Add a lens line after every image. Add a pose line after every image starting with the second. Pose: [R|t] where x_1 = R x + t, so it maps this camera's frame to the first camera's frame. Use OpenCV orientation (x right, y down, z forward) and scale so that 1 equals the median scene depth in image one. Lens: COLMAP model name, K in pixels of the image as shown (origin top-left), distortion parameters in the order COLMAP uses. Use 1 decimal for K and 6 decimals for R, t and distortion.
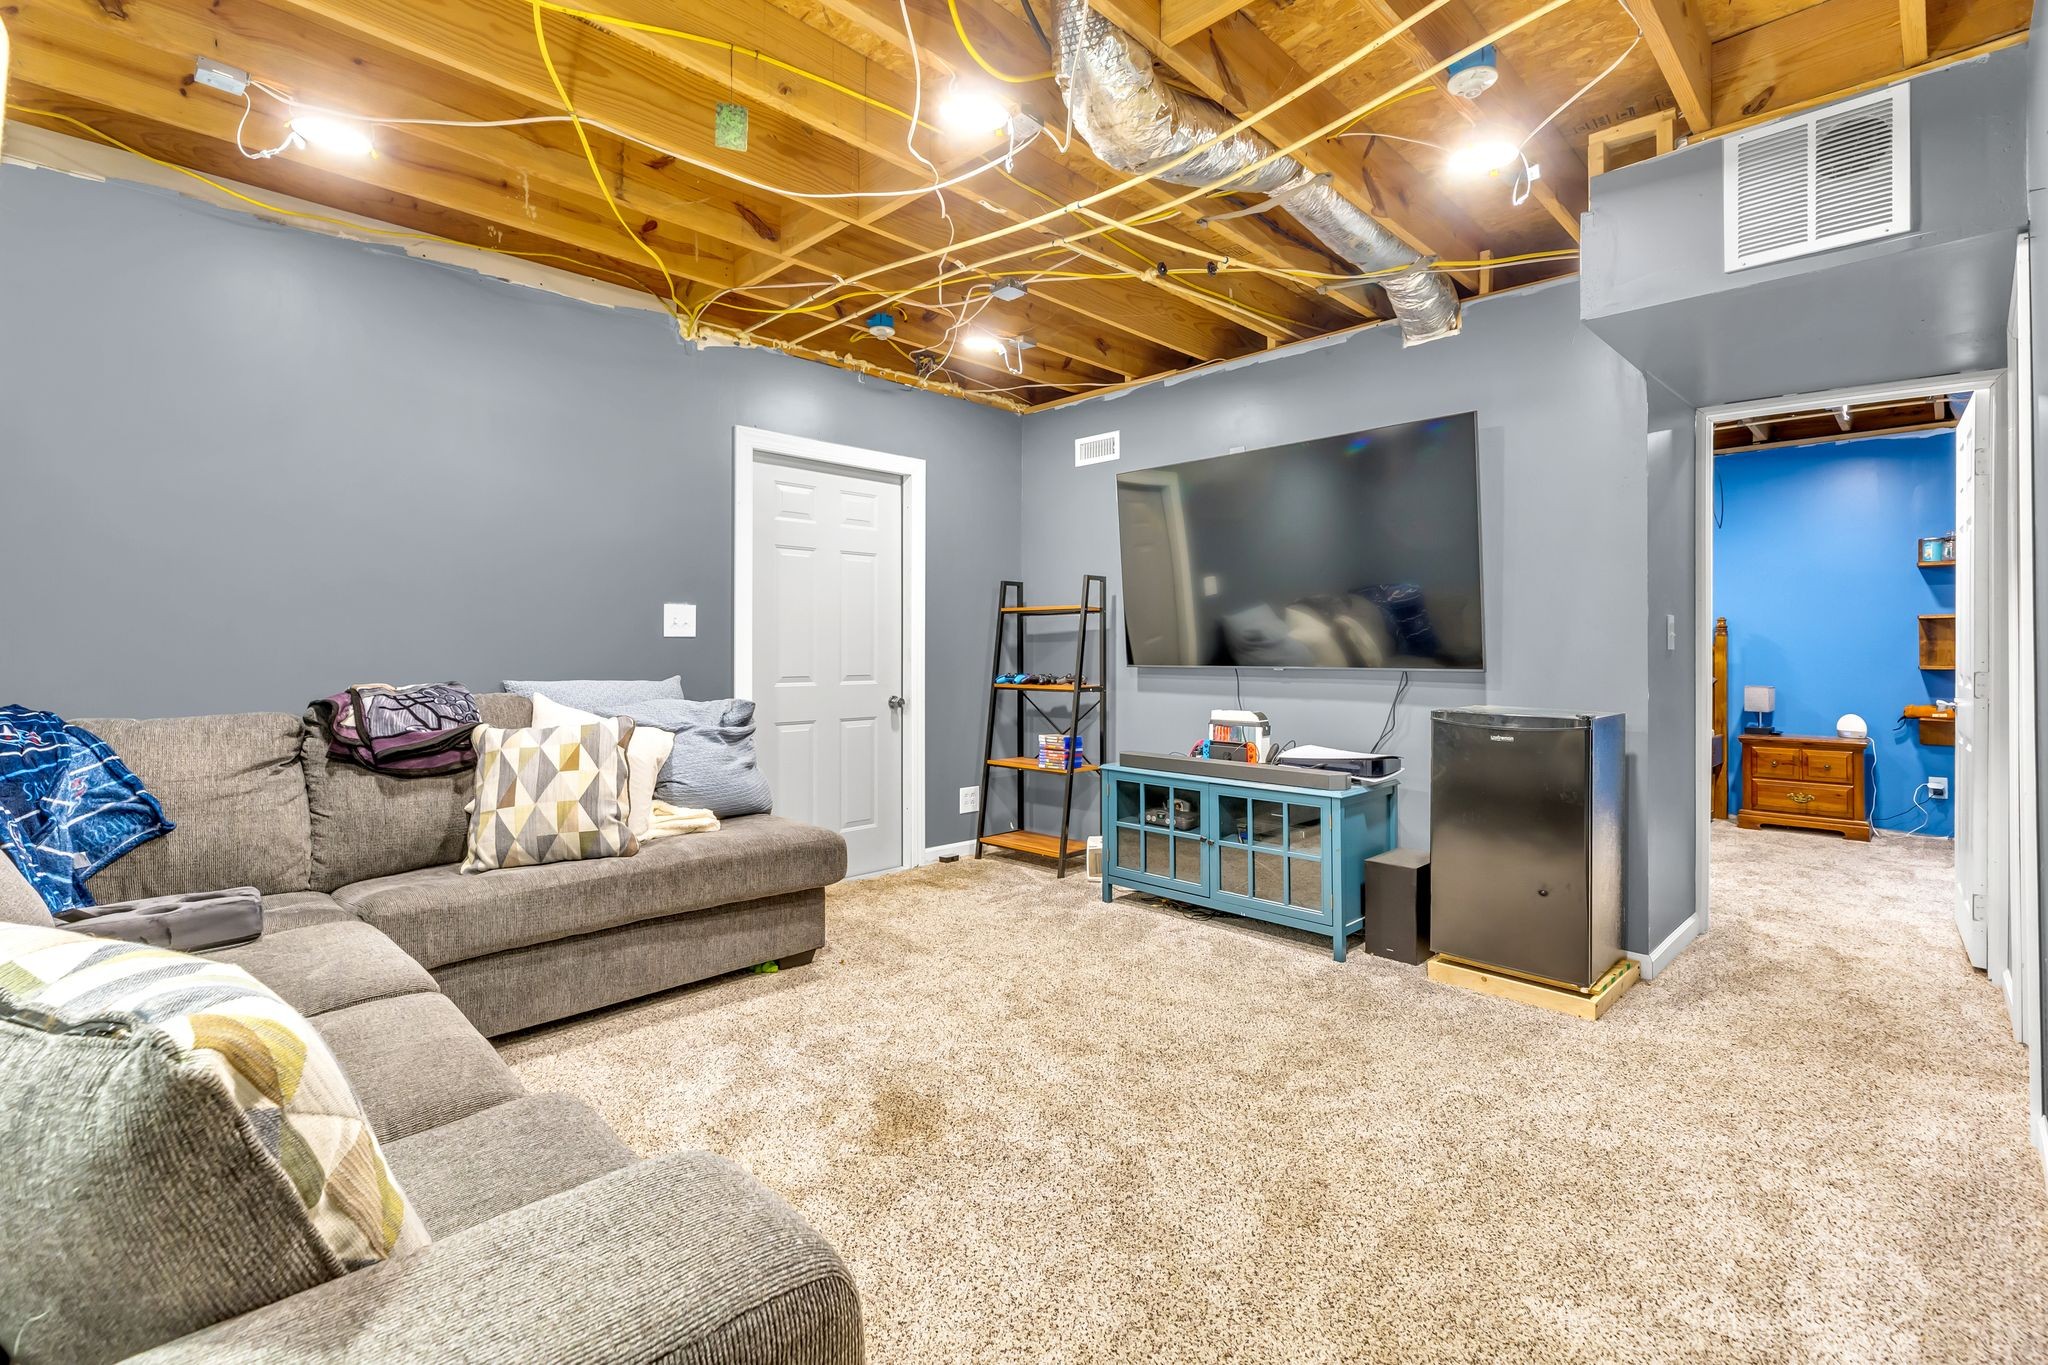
lens RADIAL K [[940.7, 0, 990.5], [0, 940.7, 648.8], [0, 0, 1]] dist [-0.000652, 0.000077]
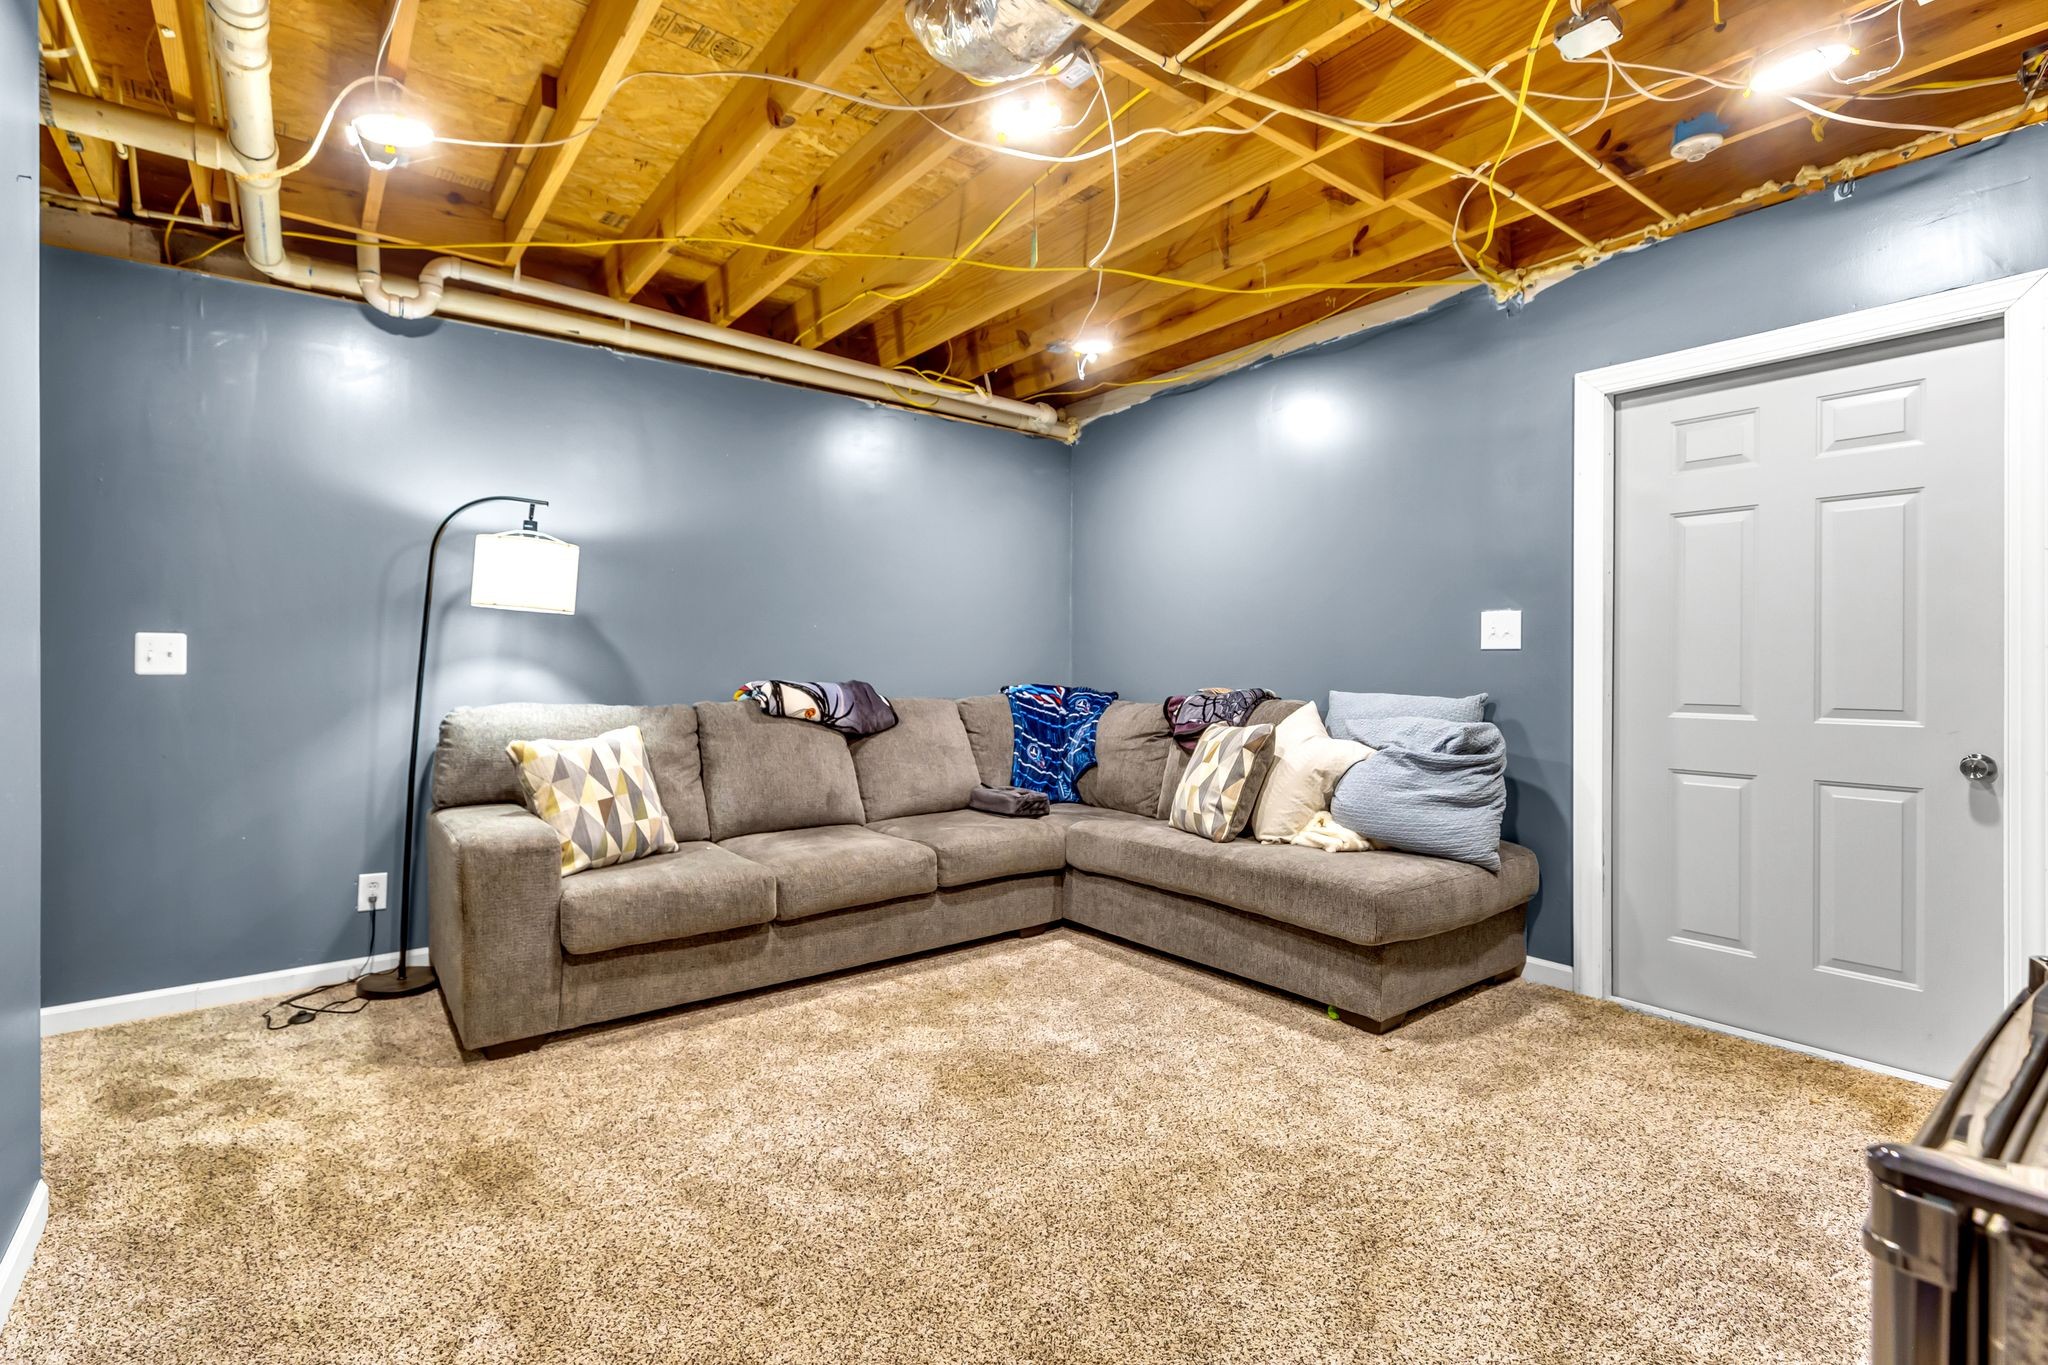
lens RADIAL K [[940.7, 0, 1021.5], [0, 940.7, 672.7], [0, 0, 1]] dist [-0.000652, 0.000077]
pose [[-0.119371, 0.006119, -0.992831, 0.670163], [-0.001121, 0.999980, 0.006297, 0.004746], [0.992849, 0.001865, -0.119362, 0.772222]]
